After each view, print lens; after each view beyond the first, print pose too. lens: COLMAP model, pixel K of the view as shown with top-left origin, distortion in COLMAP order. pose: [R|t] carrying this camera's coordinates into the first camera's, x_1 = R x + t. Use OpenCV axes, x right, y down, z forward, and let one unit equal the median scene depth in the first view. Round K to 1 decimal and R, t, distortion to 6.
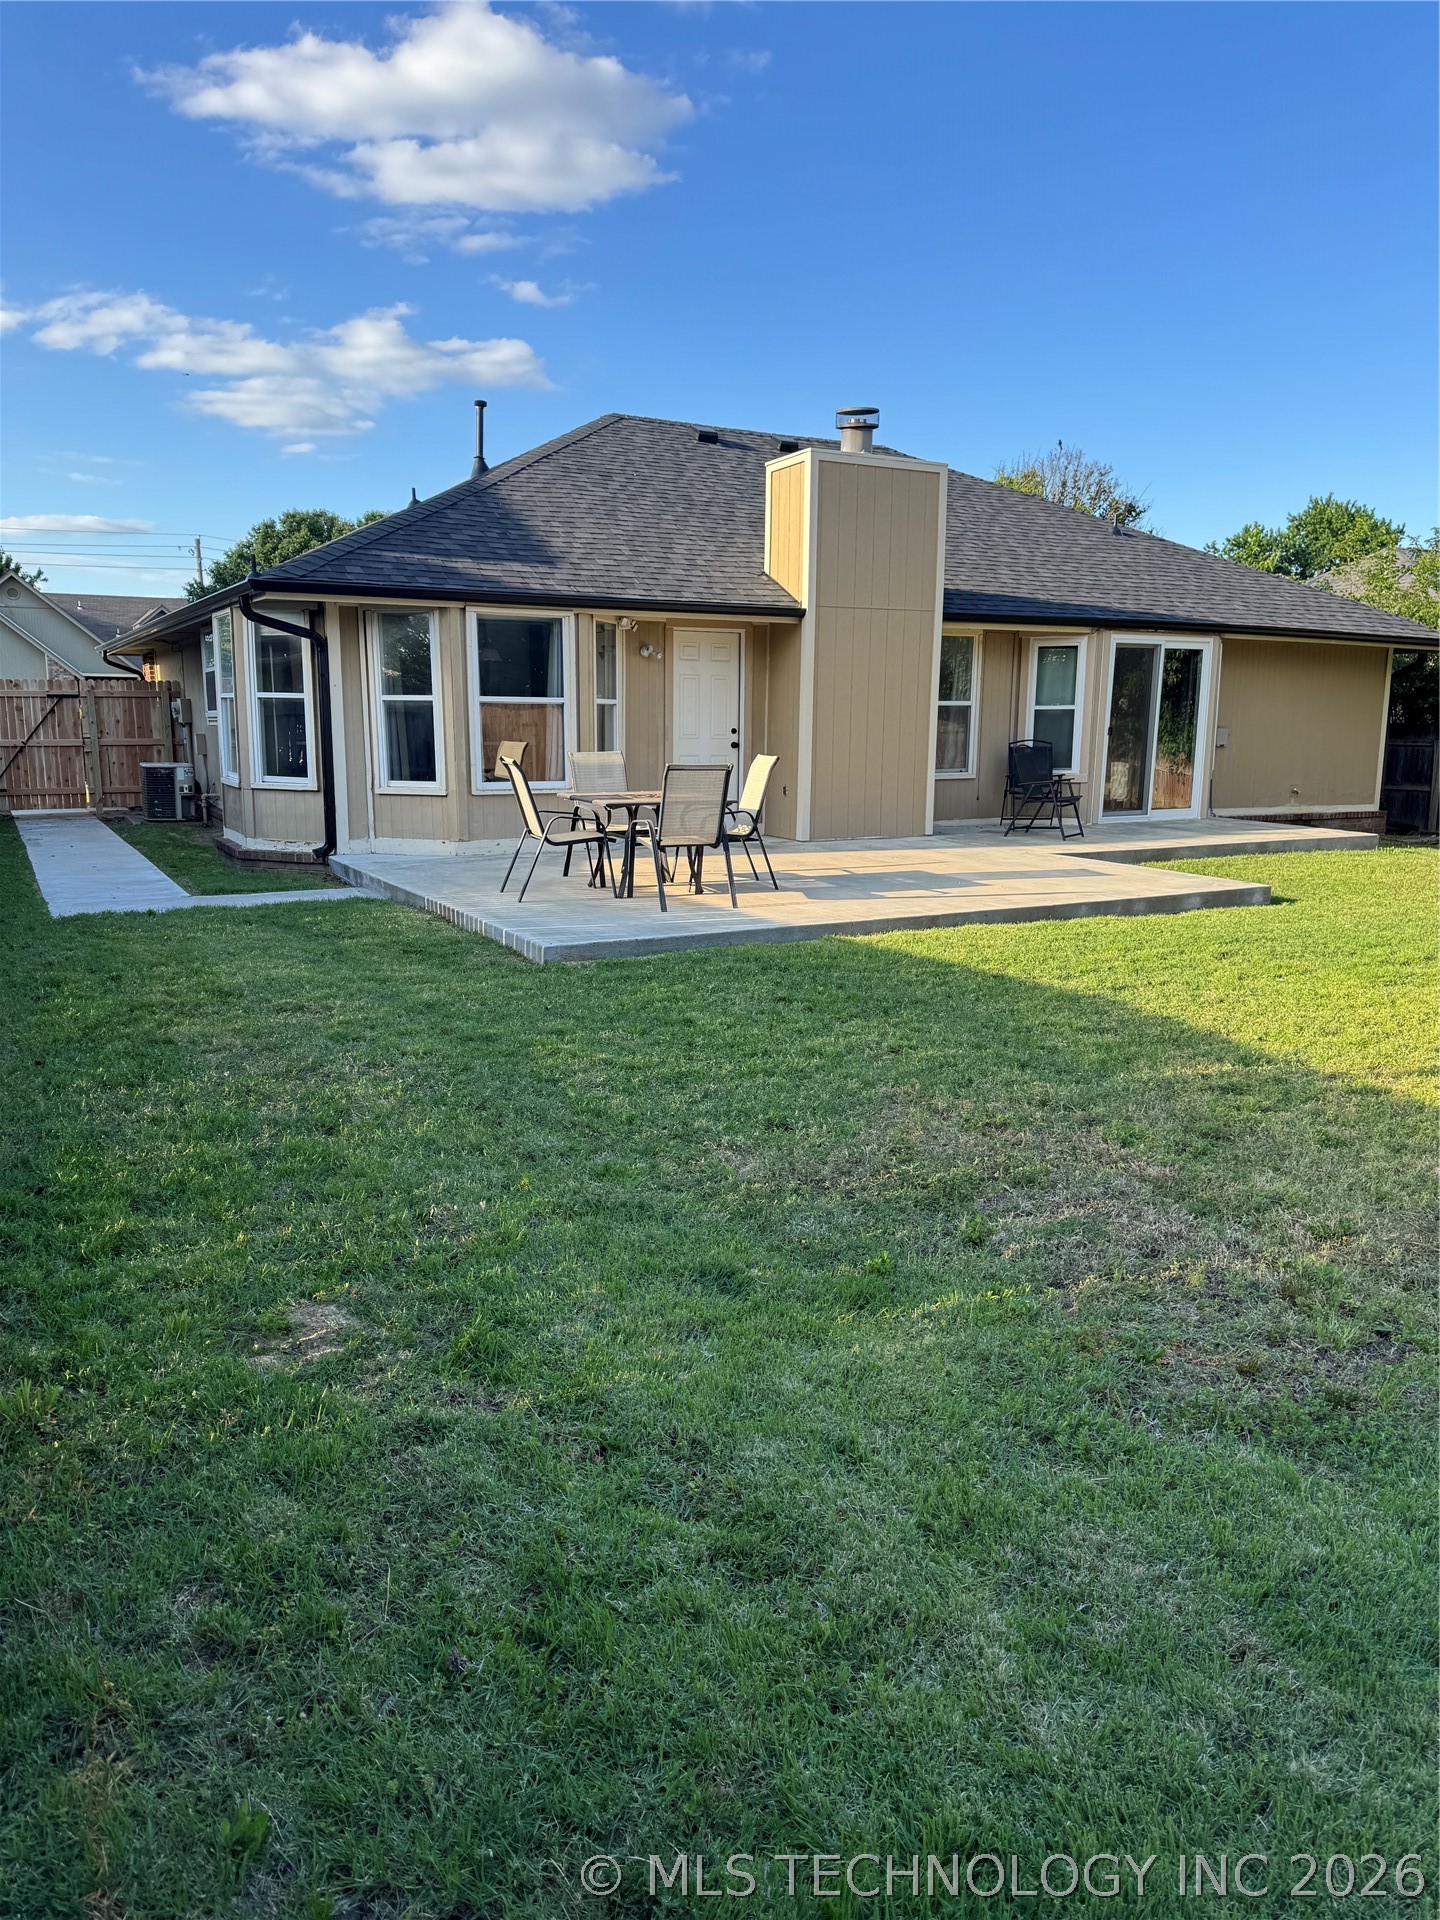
lens RADIAL K [[1302.1, 0, 741.6], [0, 1302.1, 953.0], [0, 0, 1]] dist [0.021631, -0.019919]
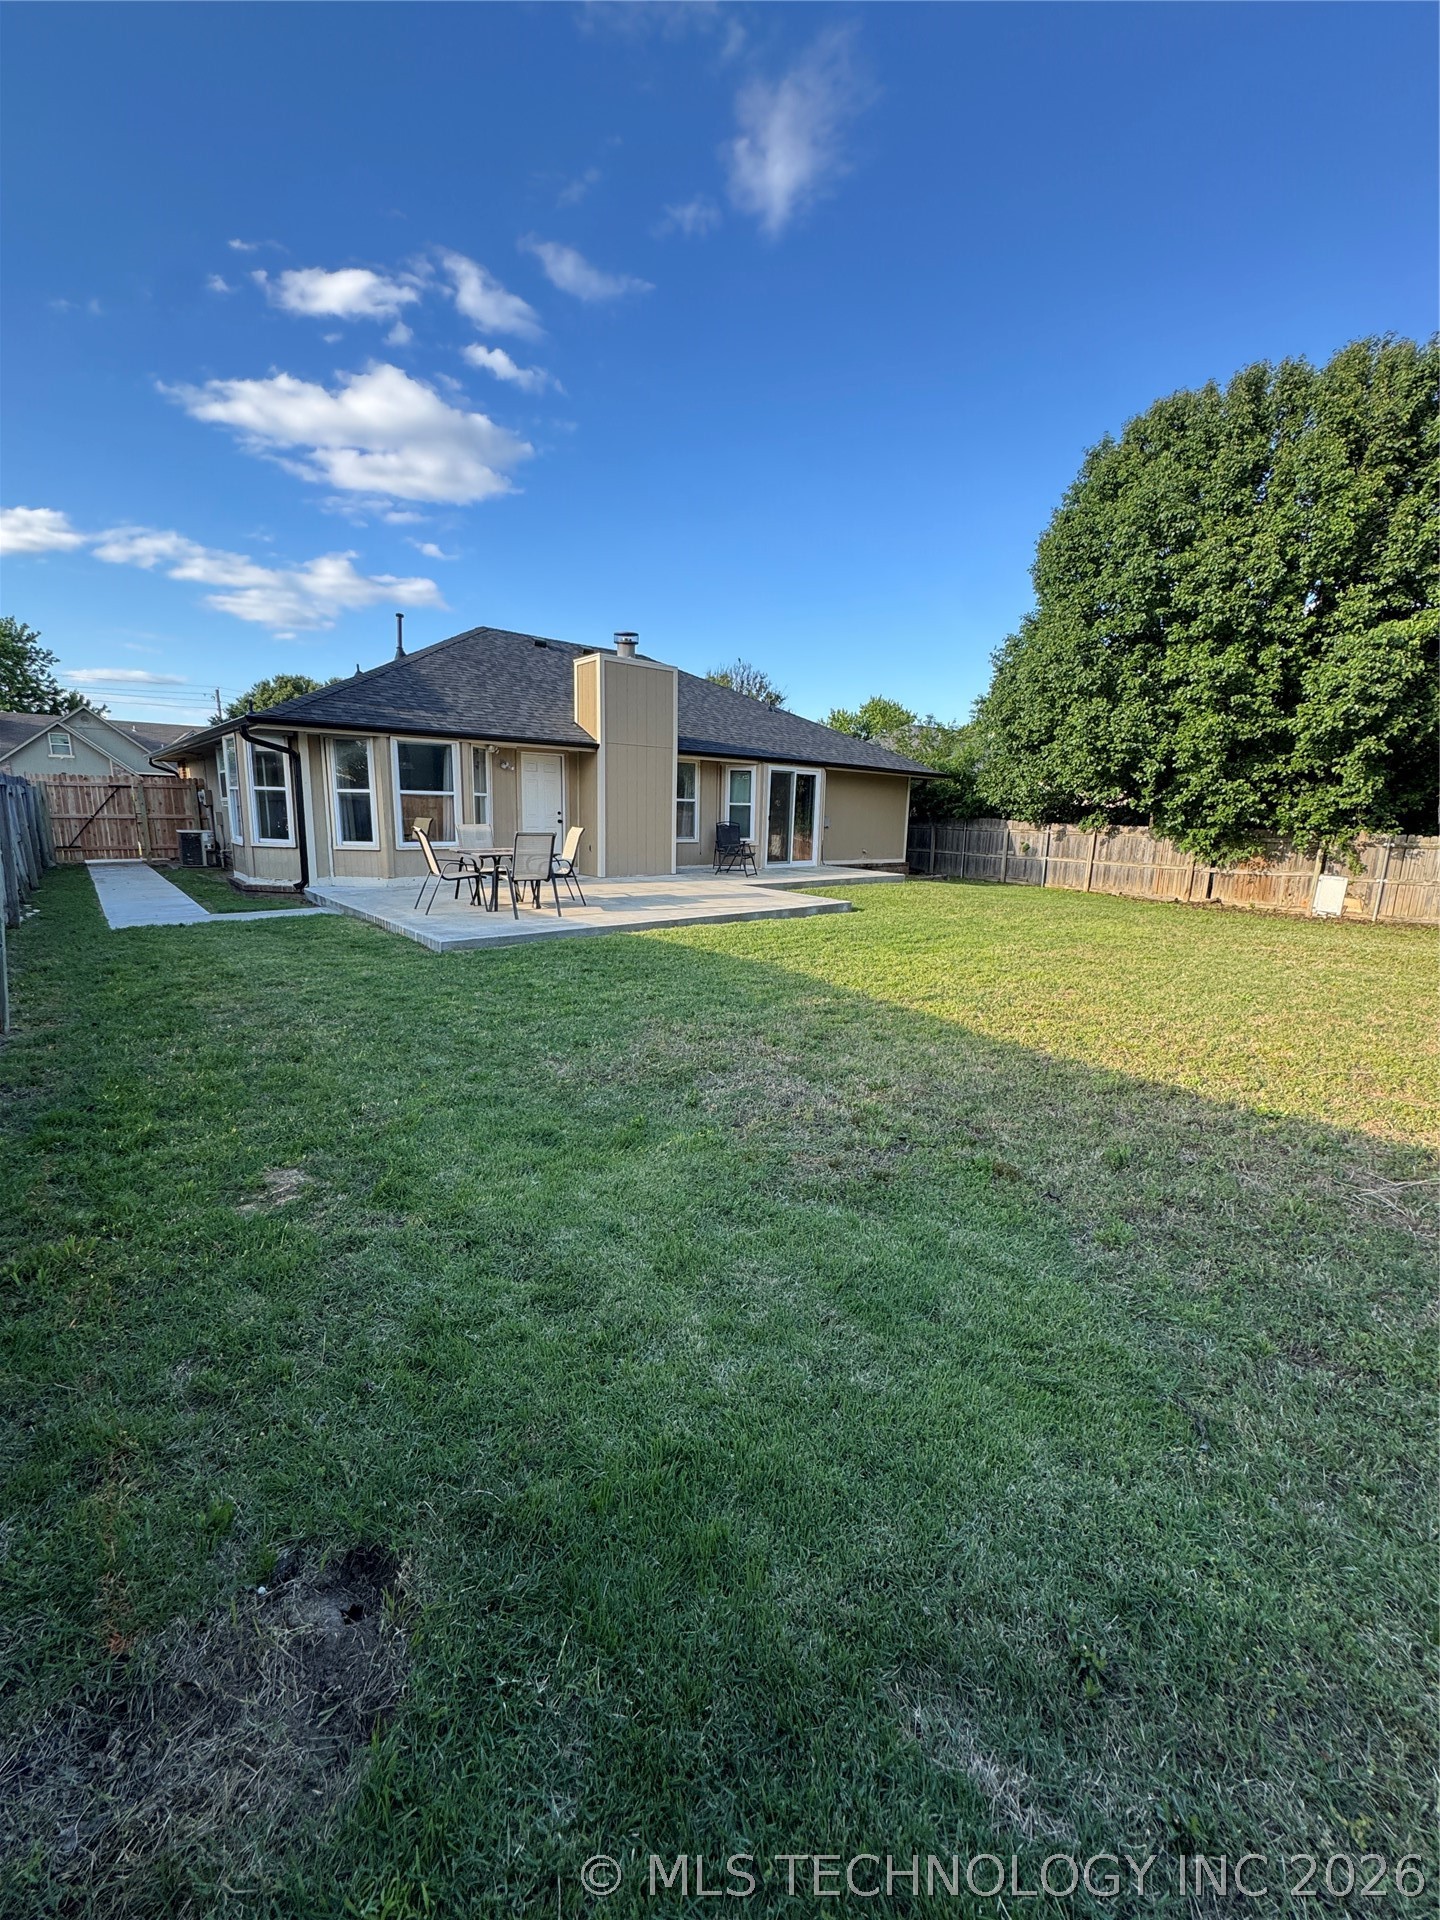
lens RADIAL K [[727.2, 0, 720.0], [0, 727.2, 960.0], [0, 0, 1]] dist [-0.000329, -0.000451]
pose [[0.980034, -0.024207, 0.197349, 0.011241], [0.018987, 0.999419, 0.028298, -0.001254], [-0.197919, -0.023986, 0.979925, 0.009742]]
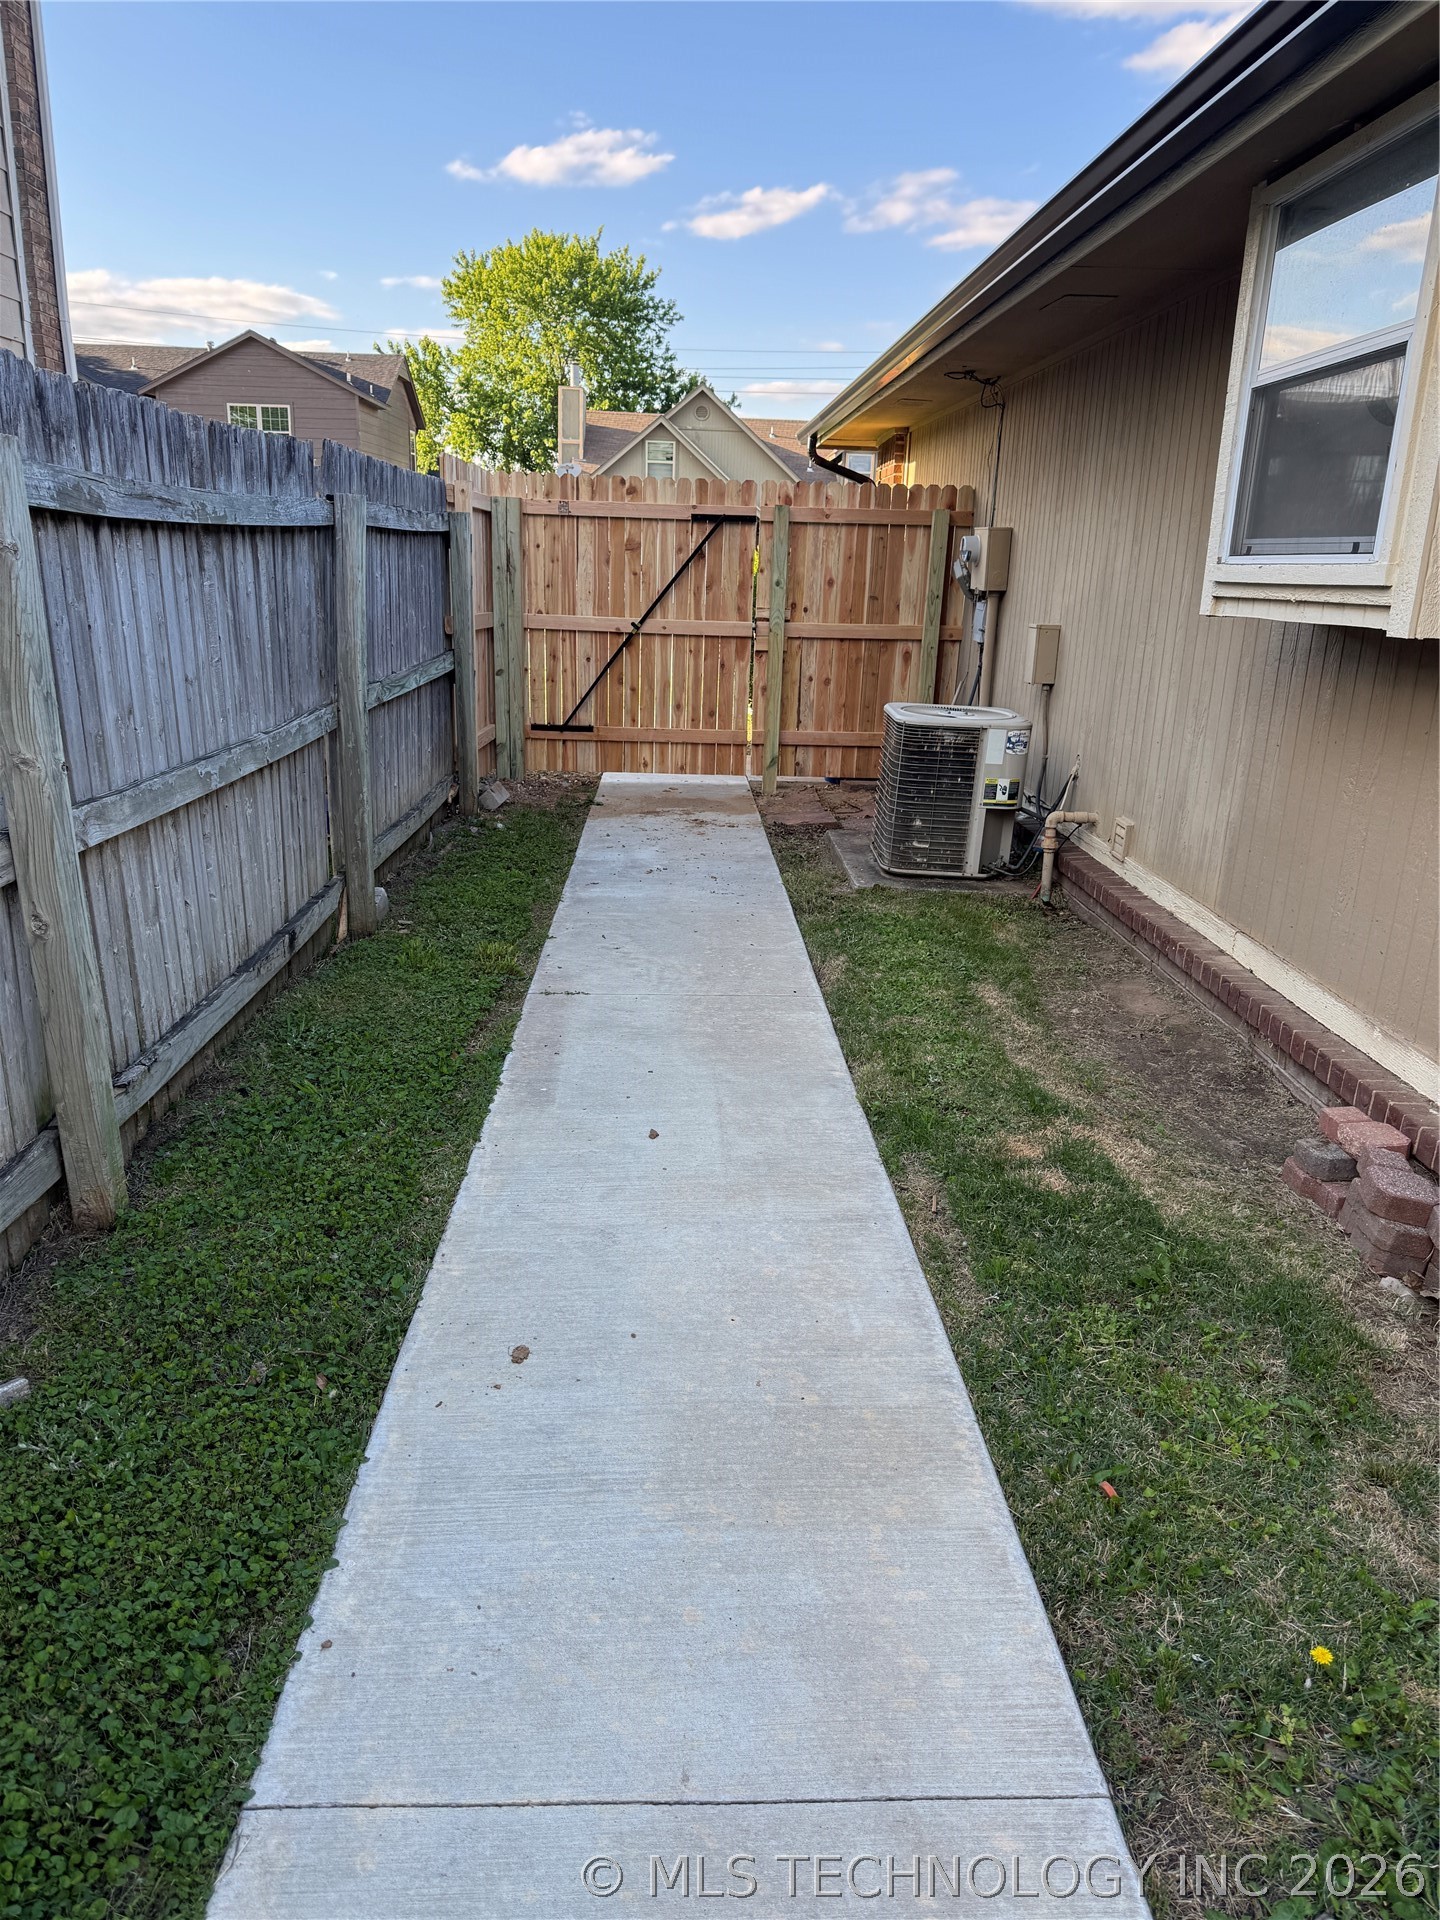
lens RADIAL K [[1302.1, 0, 741.6], [0, 1302.1, 953.0], [0, 0, 1]] dist [0.021631, -0.019919]
pose [[0.888909, 0.153449, -0.431618, -0.574656], [-0.109585, 0.986100, 0.124891, -0.205791], [0.444782, -0.063717, 0.893369, 1.144408]]
